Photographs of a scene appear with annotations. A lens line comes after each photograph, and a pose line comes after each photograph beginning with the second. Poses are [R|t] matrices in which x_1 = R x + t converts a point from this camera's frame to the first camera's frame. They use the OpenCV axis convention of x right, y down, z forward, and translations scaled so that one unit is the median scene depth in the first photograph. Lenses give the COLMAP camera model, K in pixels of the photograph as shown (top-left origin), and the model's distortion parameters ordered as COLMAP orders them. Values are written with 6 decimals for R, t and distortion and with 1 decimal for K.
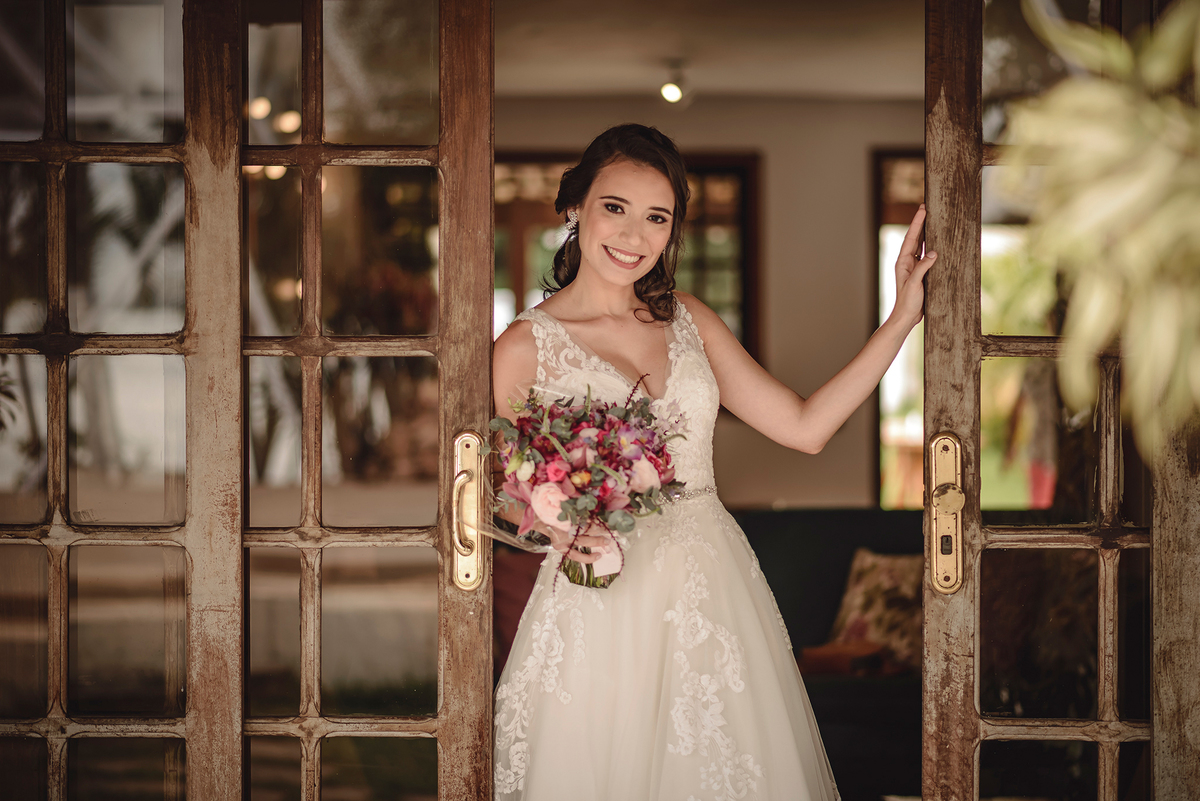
lens RADIAL K [[2819.3, 0, 600.0], [0, 2819.3, 400.5], [0, 0, 1]] dist [0.048553, 0.326013]
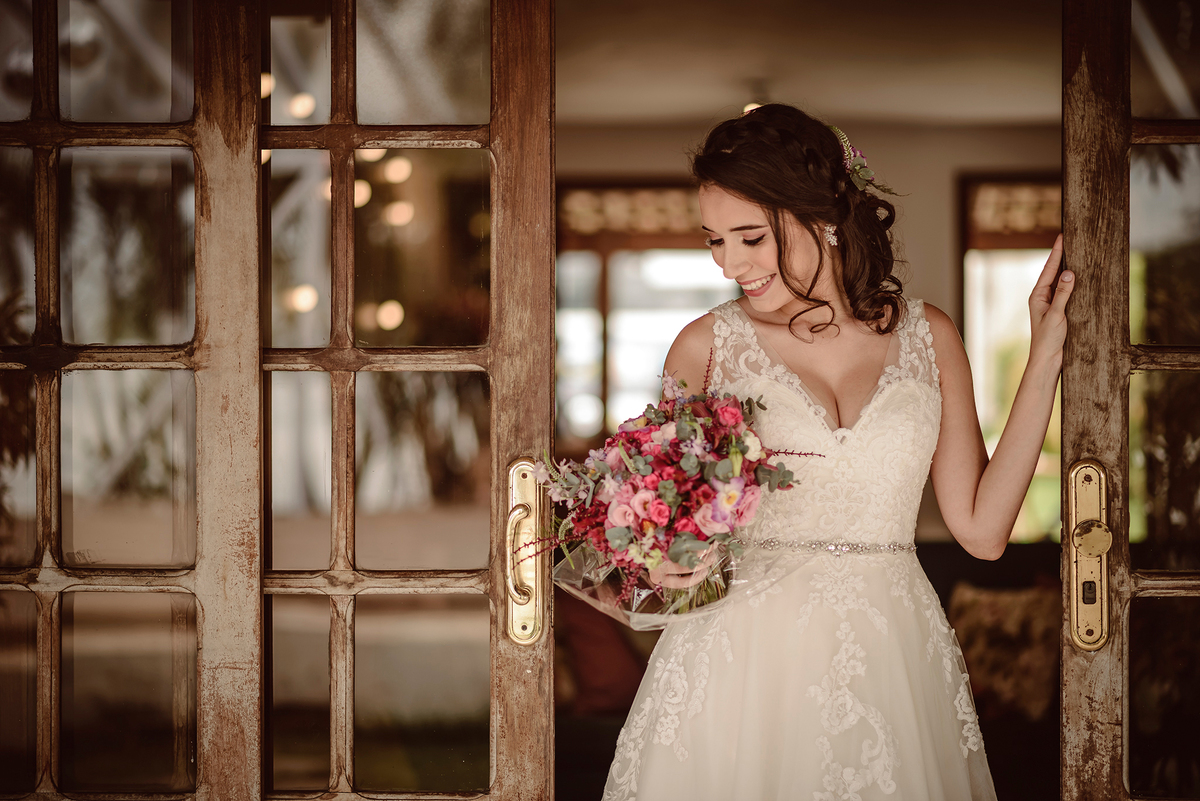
lens RADIAL K [[2819.3, 0, 600.0], [0, 2819.3, 400.5], [0, 0, 1]] dist [0.048553, 0.326013]
pose [[0.999561, -0.001234, -0.029619, 0.001351], [0.000964, 0.999958, -0.009127, 0.001143], [0.029629, 0.009094, 0.999520, 0.146562]]
